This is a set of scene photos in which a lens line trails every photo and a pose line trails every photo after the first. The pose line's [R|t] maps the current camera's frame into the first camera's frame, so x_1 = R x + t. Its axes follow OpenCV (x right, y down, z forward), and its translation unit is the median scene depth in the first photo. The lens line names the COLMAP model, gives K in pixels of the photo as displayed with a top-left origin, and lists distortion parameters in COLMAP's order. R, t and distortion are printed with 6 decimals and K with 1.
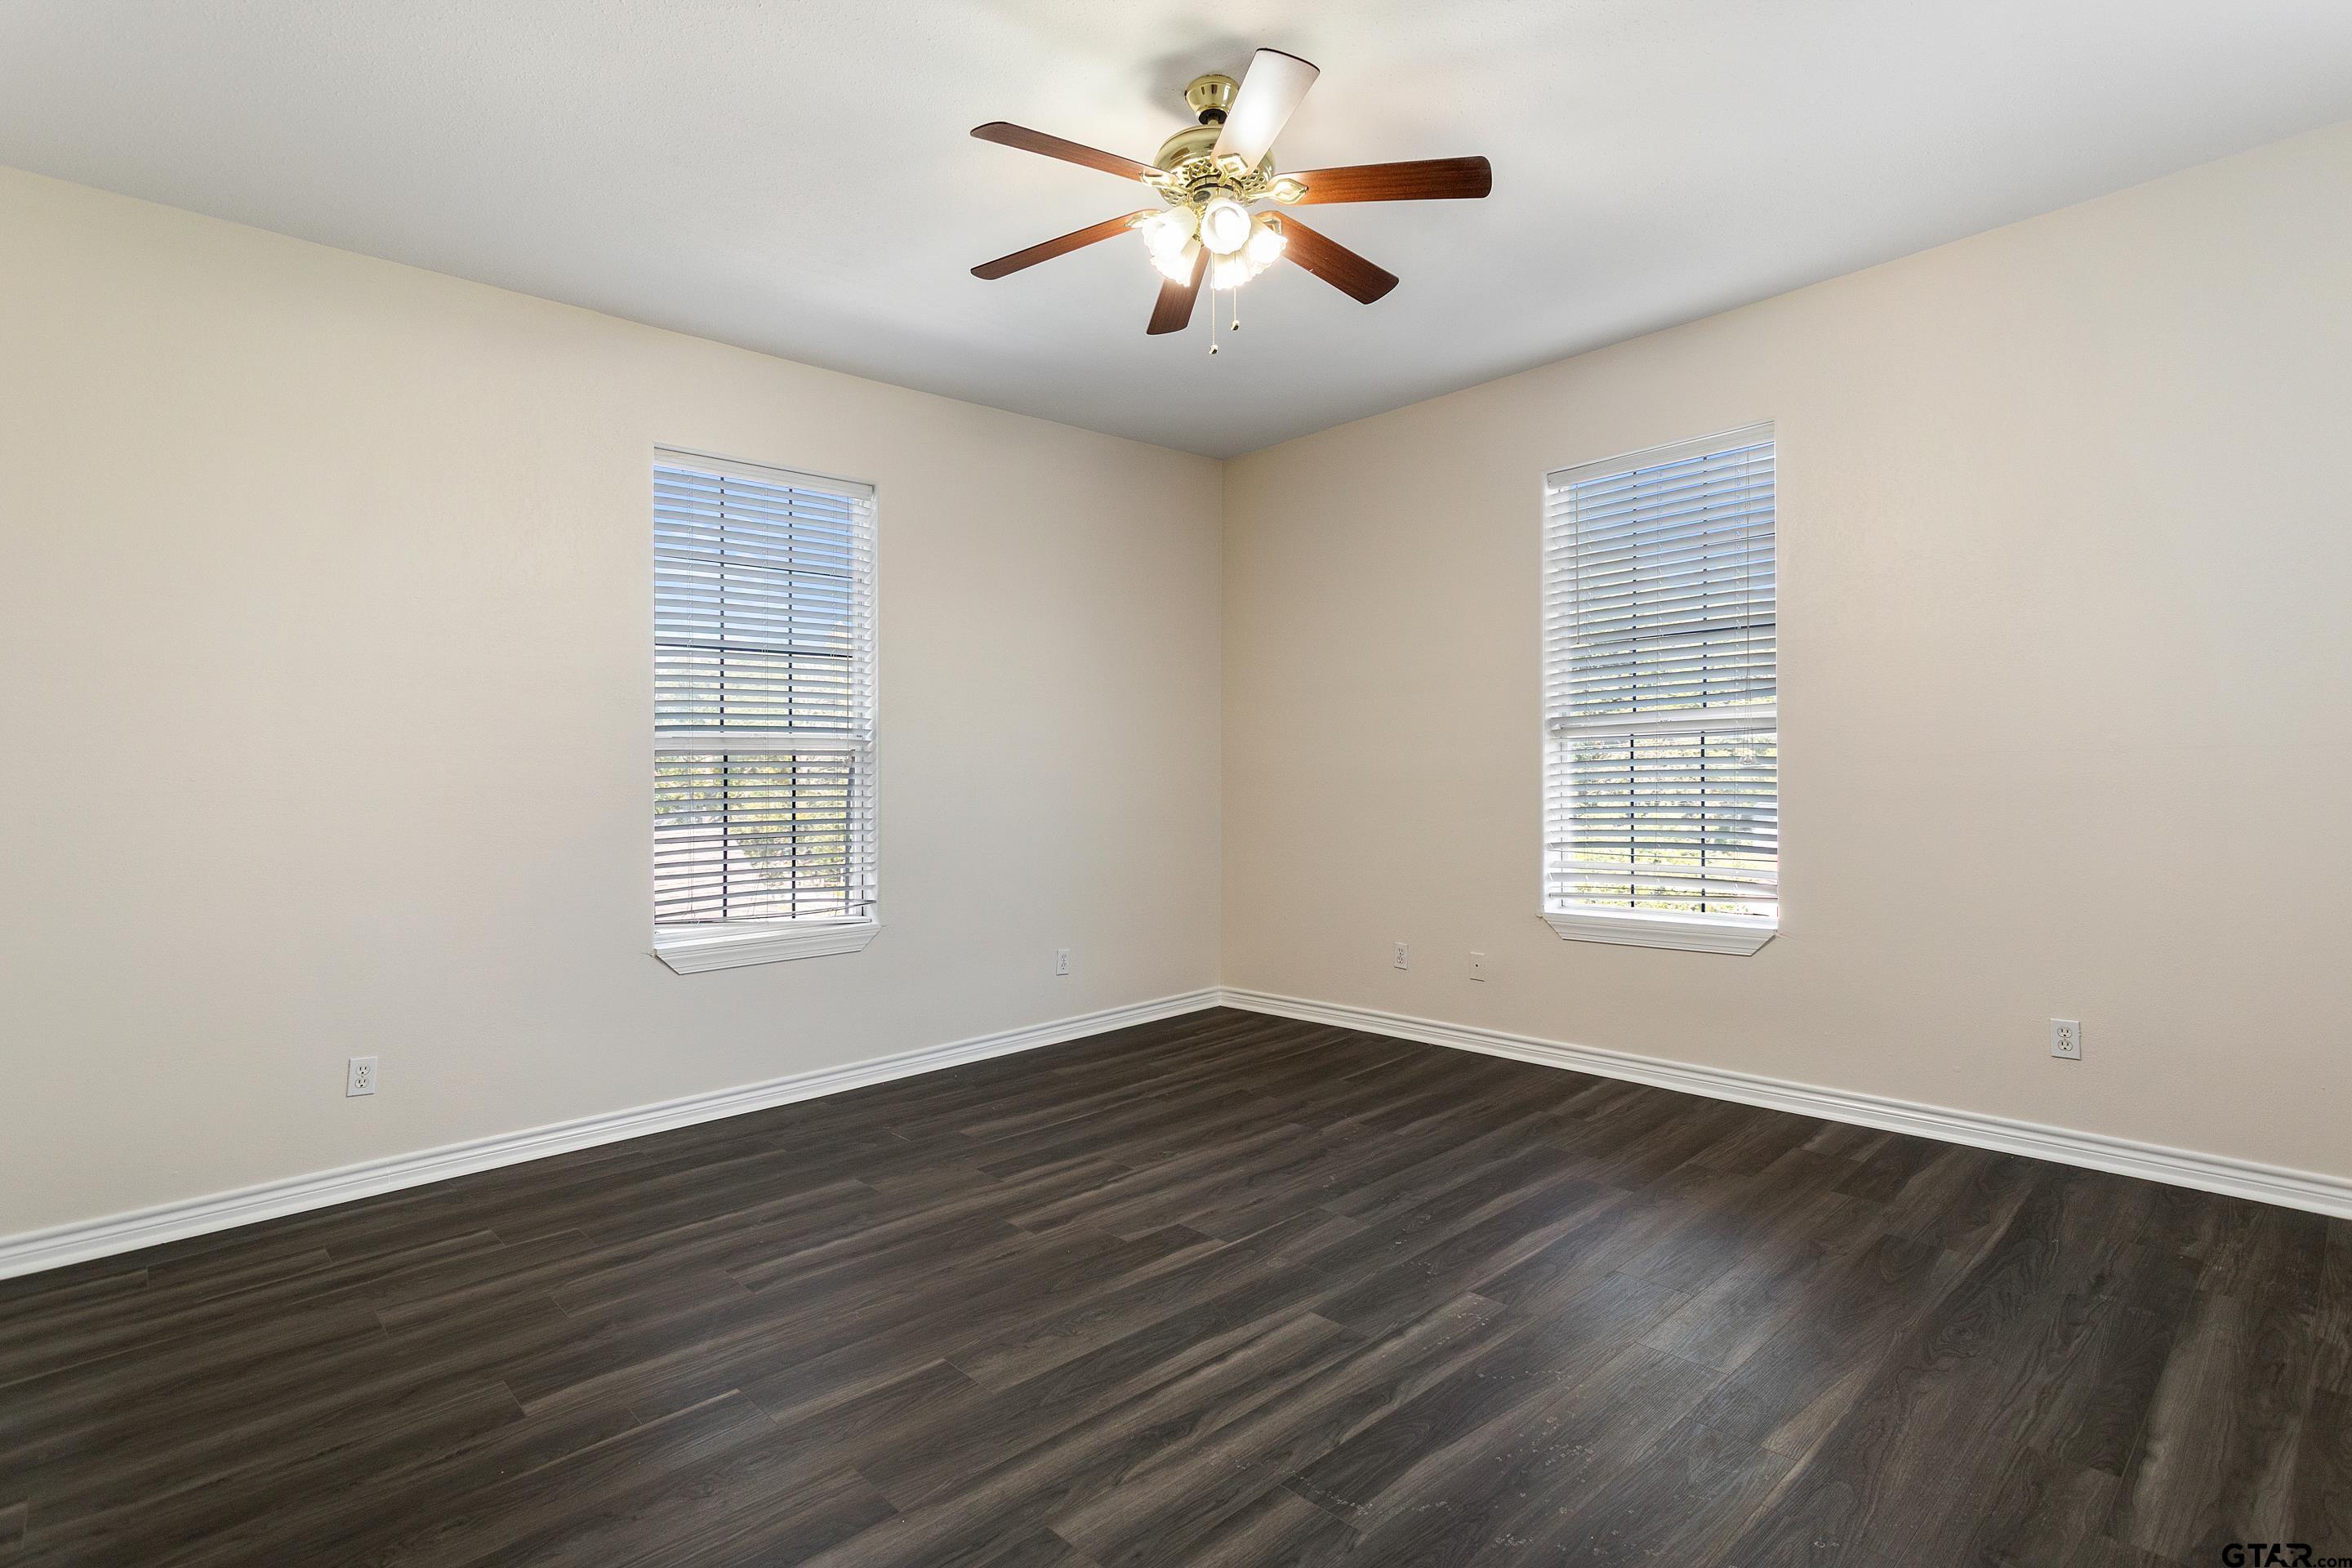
lens RADIAL K [[1119.3, 0, 1169.4], [0, 1119.3, 738.0], [0, 0, 1]] dist [0.001835, 0.000497]
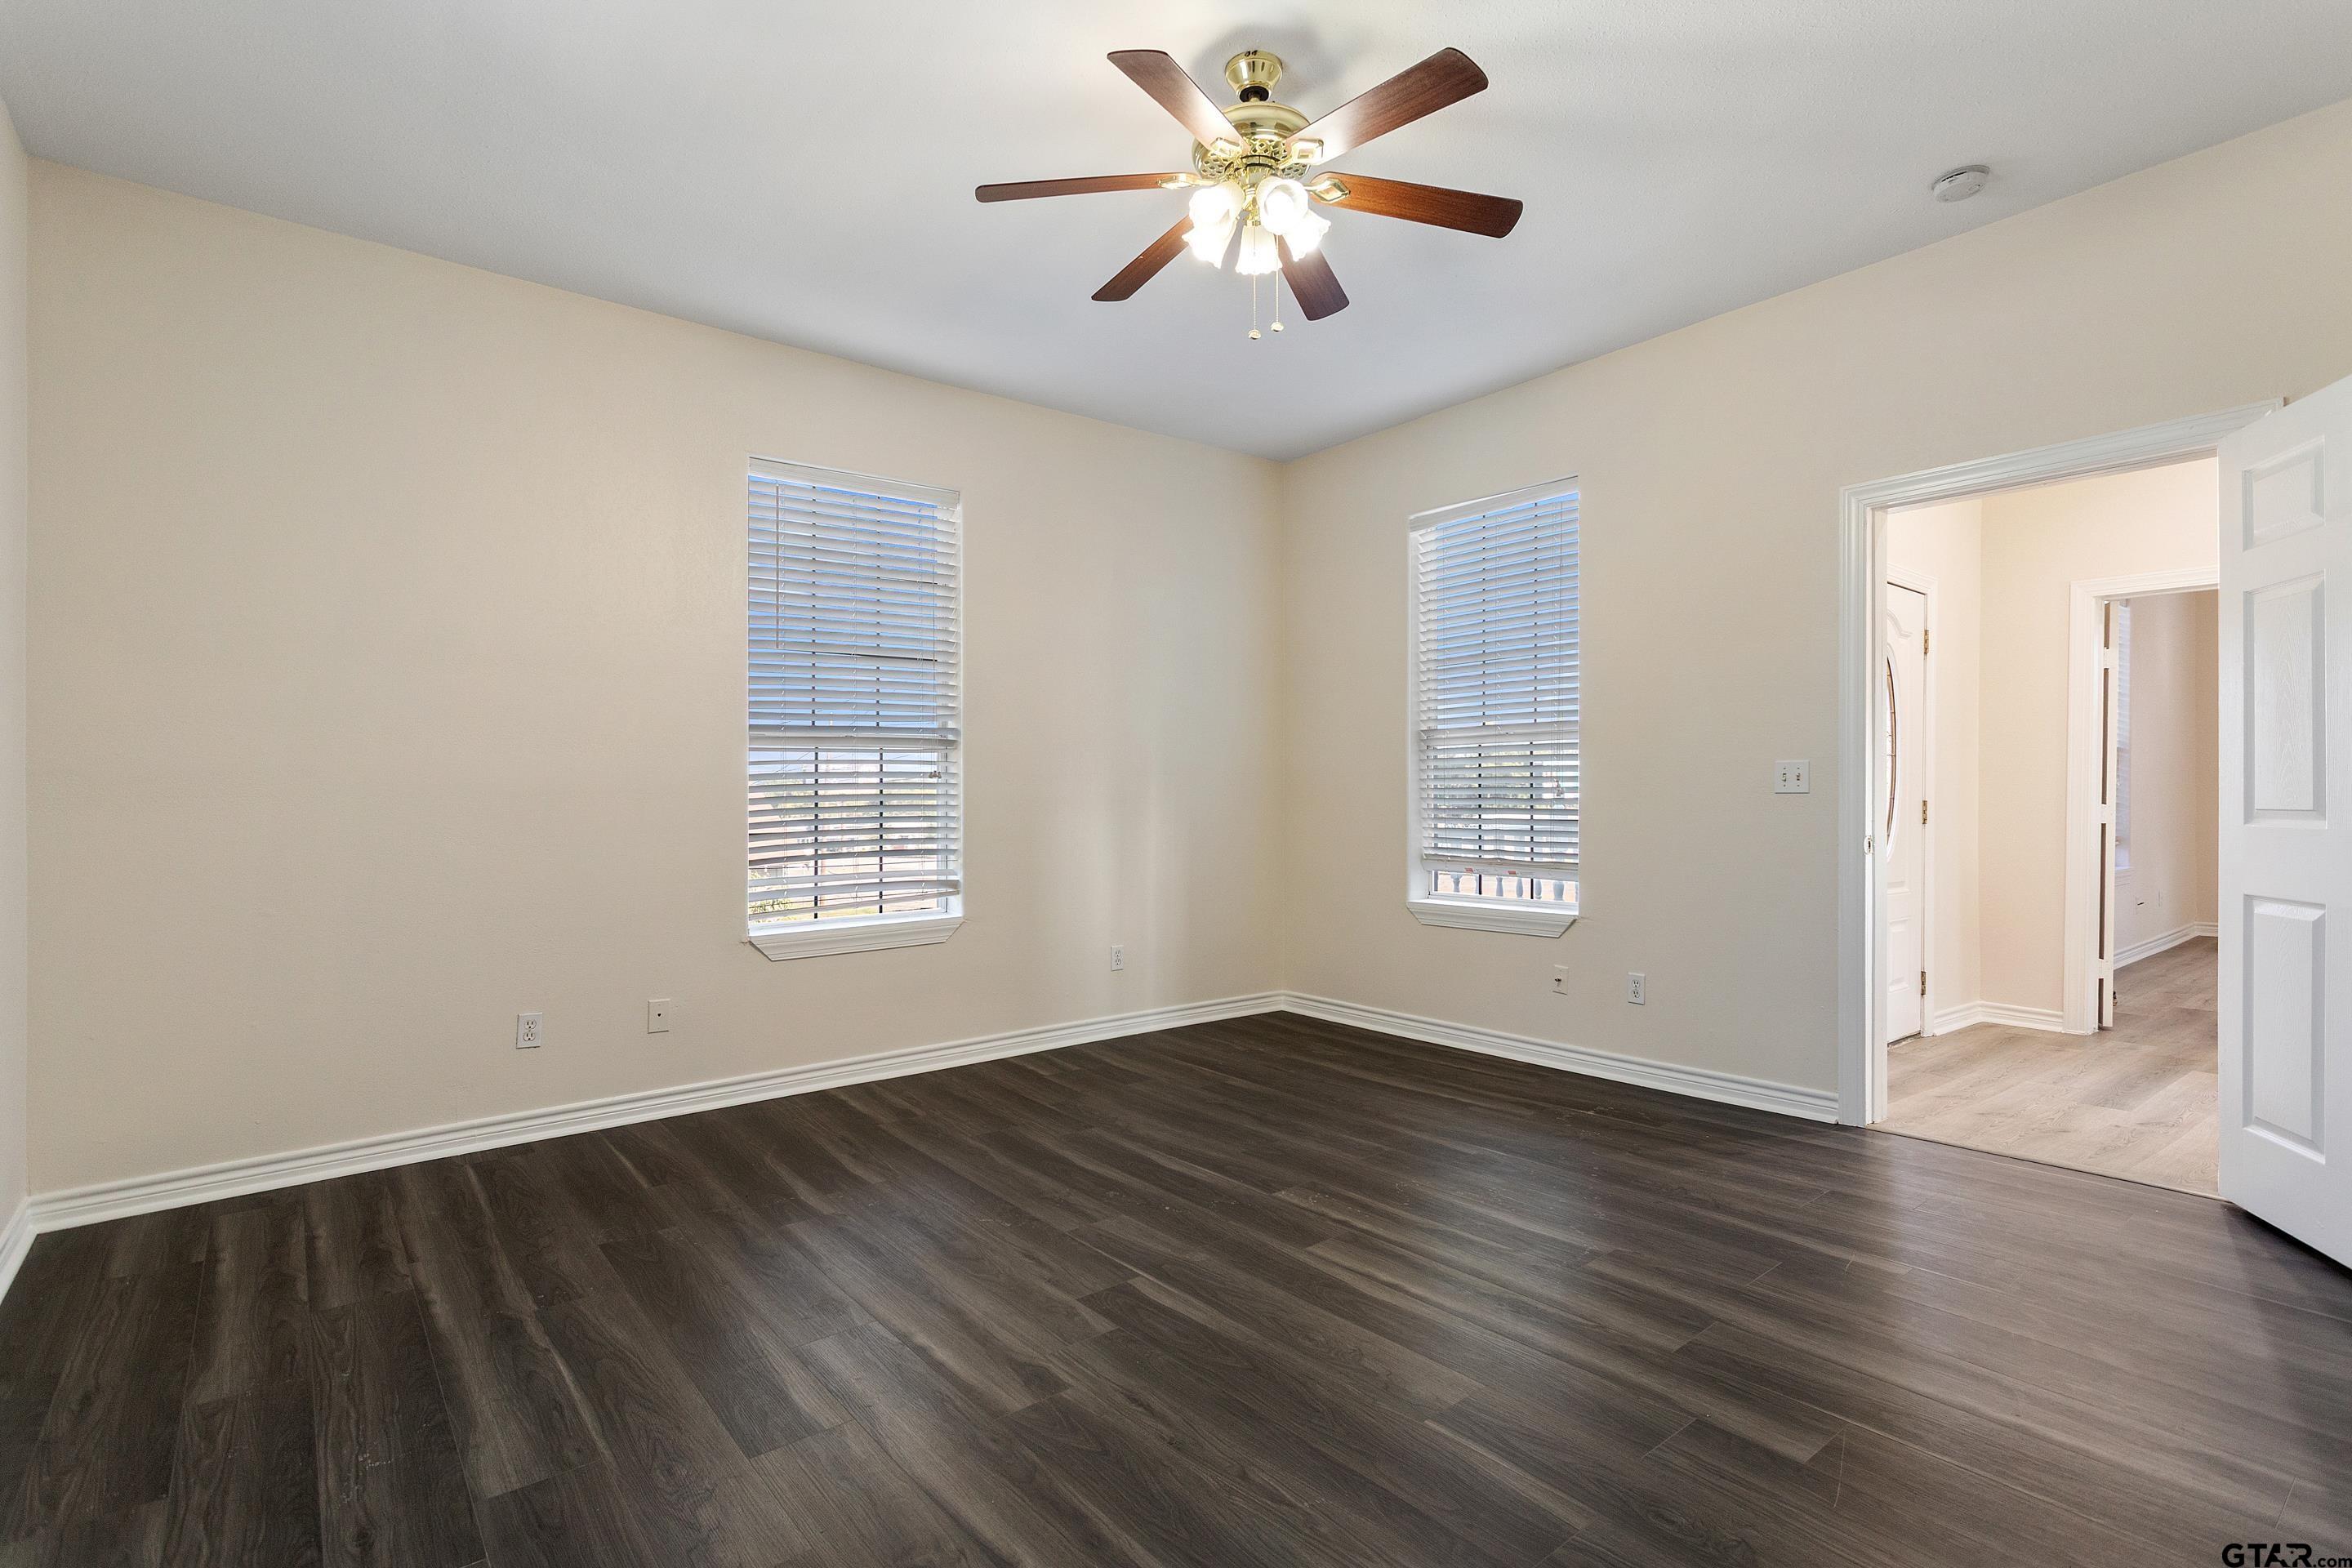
lens RADIAL K [[1130.3, 0, 1190.2], [0, 1130.3, 791.5], [0, 0, 1]] dist [0.002616, 0.000580]
pose [[0.072438, 0.015792, 0.997248, -0.824382], [-0.026992, 0.999539, -0.013868, 0.058927], [-0.997008, -0.025913, 0.072831, 0.843645]]
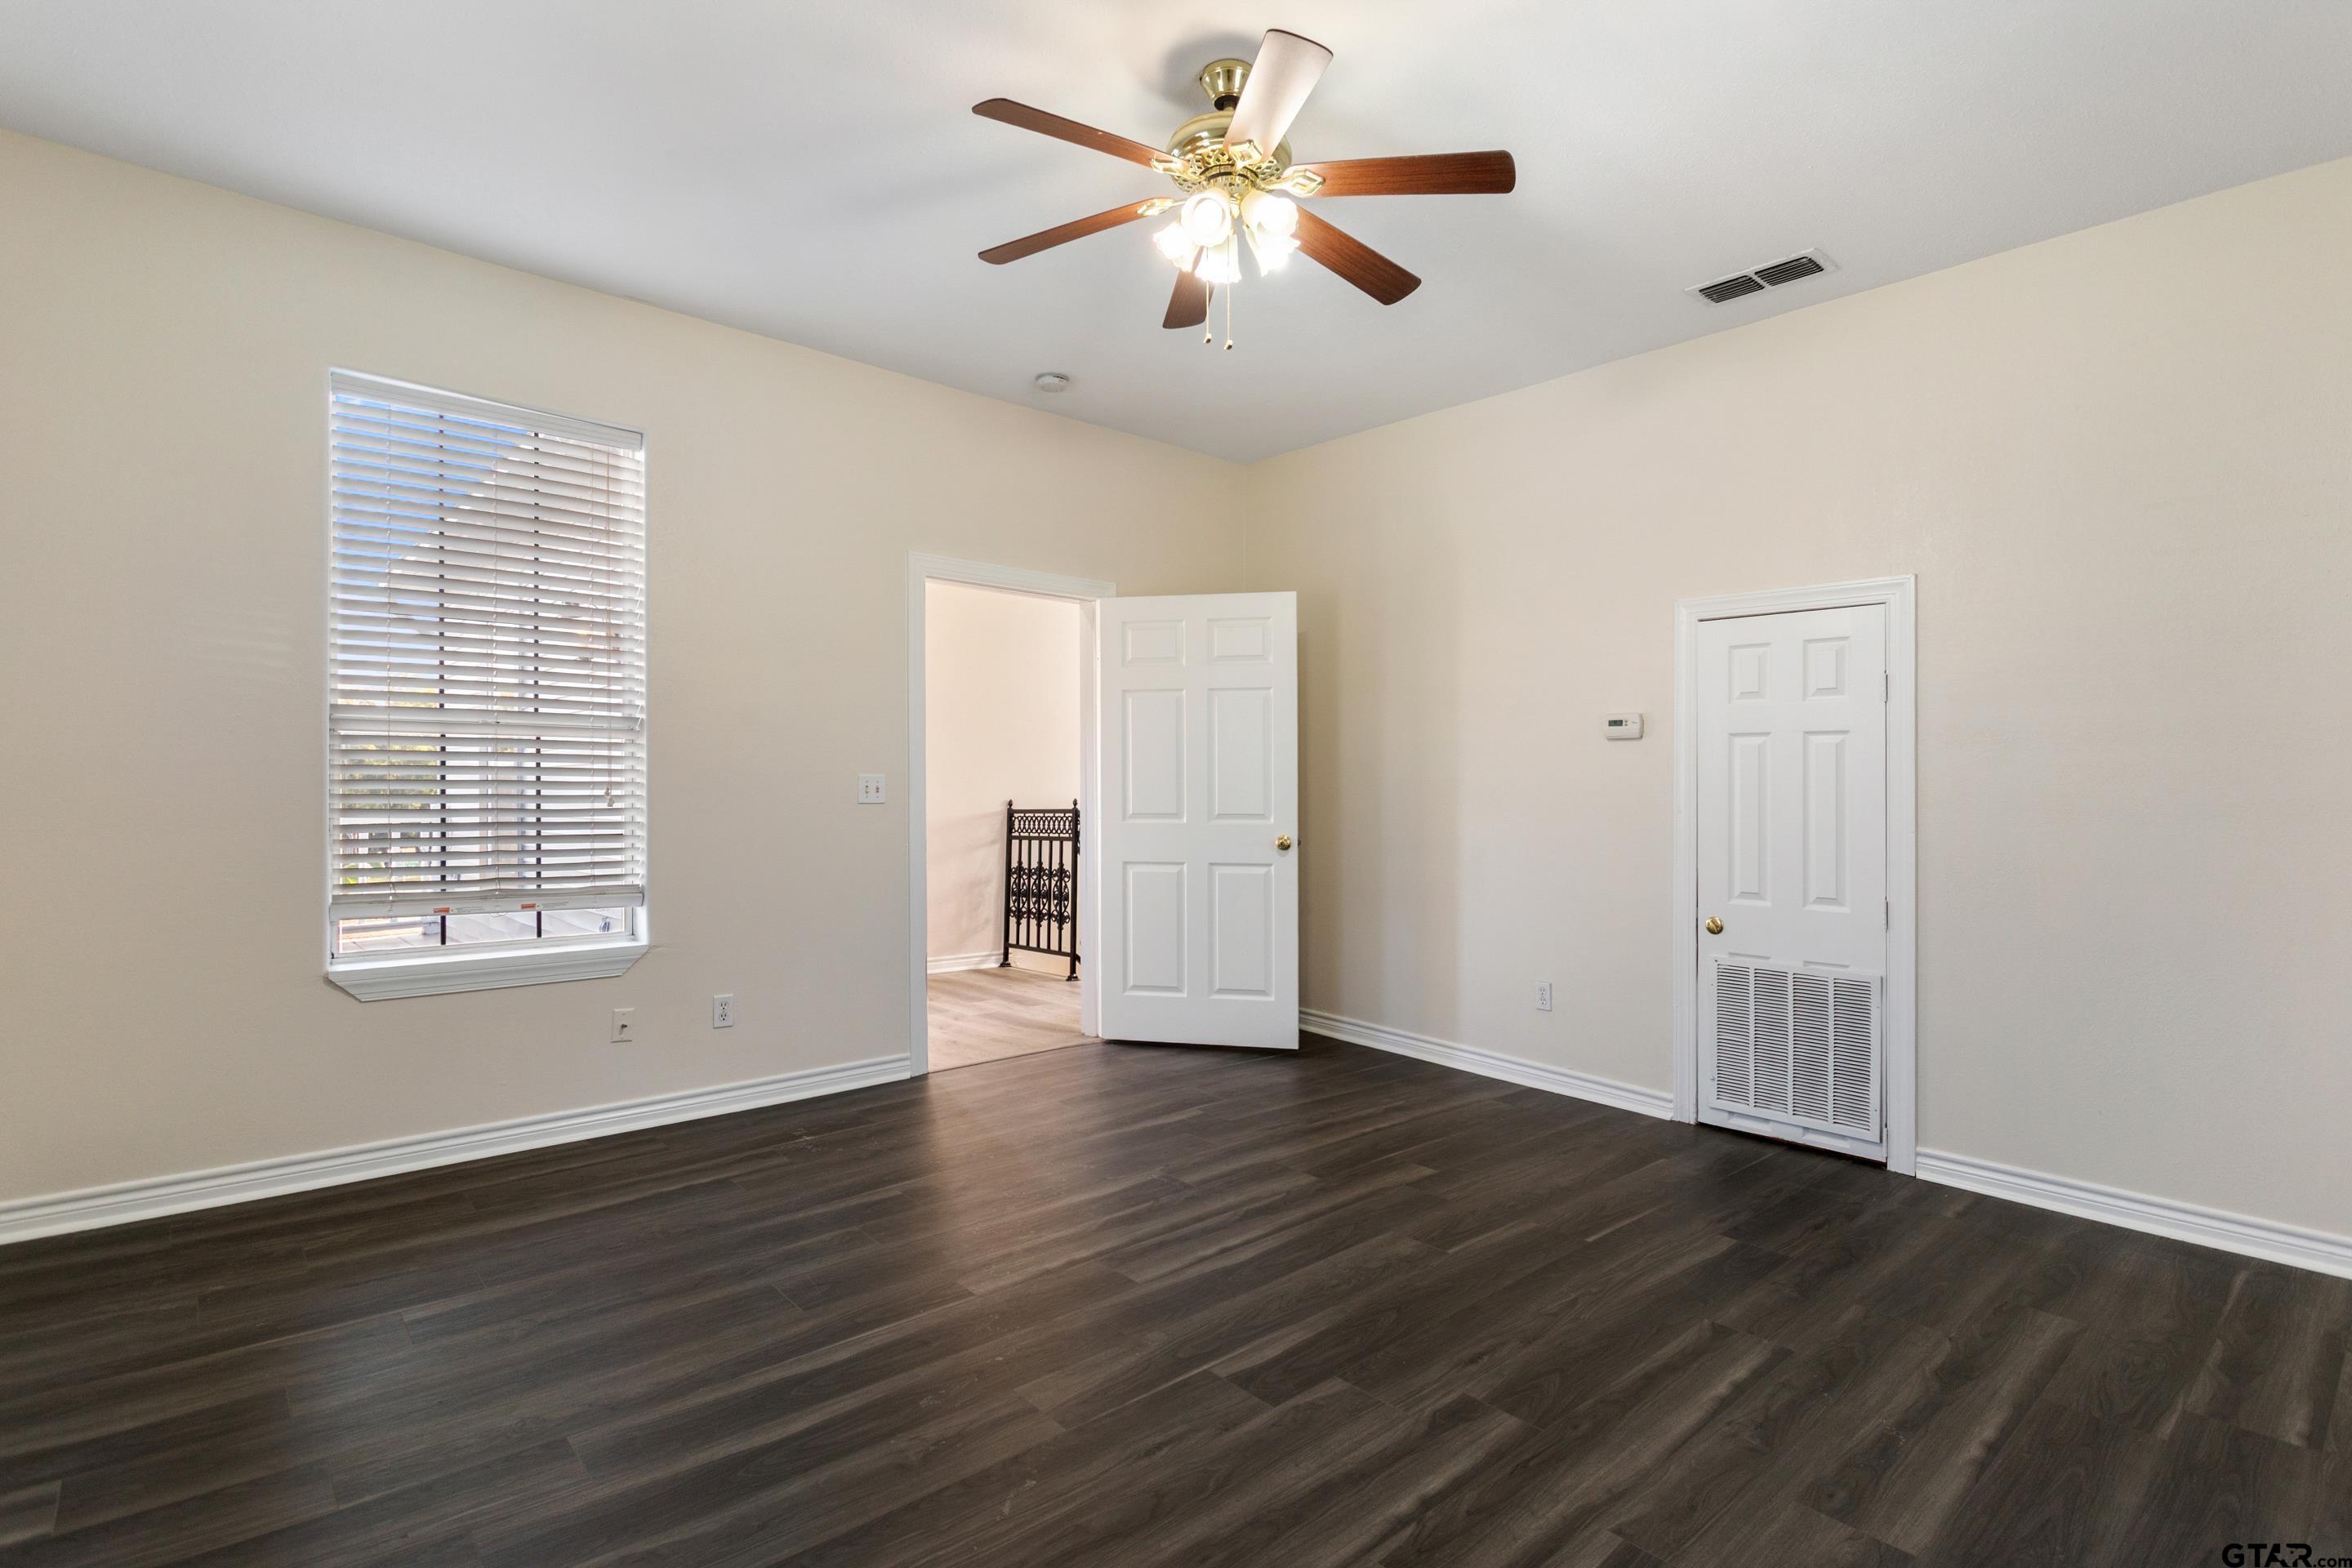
lens RADIAL K [[1154.1, 0, 1176.0], [0, 1154.1, 784.0], [0, 0, 1]] dist [0.001512, 0.000423]
pose [[-0.999704, 0.009303, 0.022460, 0.049647], [0.008393, 0.999154, -0.040258, 0.063202], [-0.022815, -0.040058, -0.998937, 1.718600]]
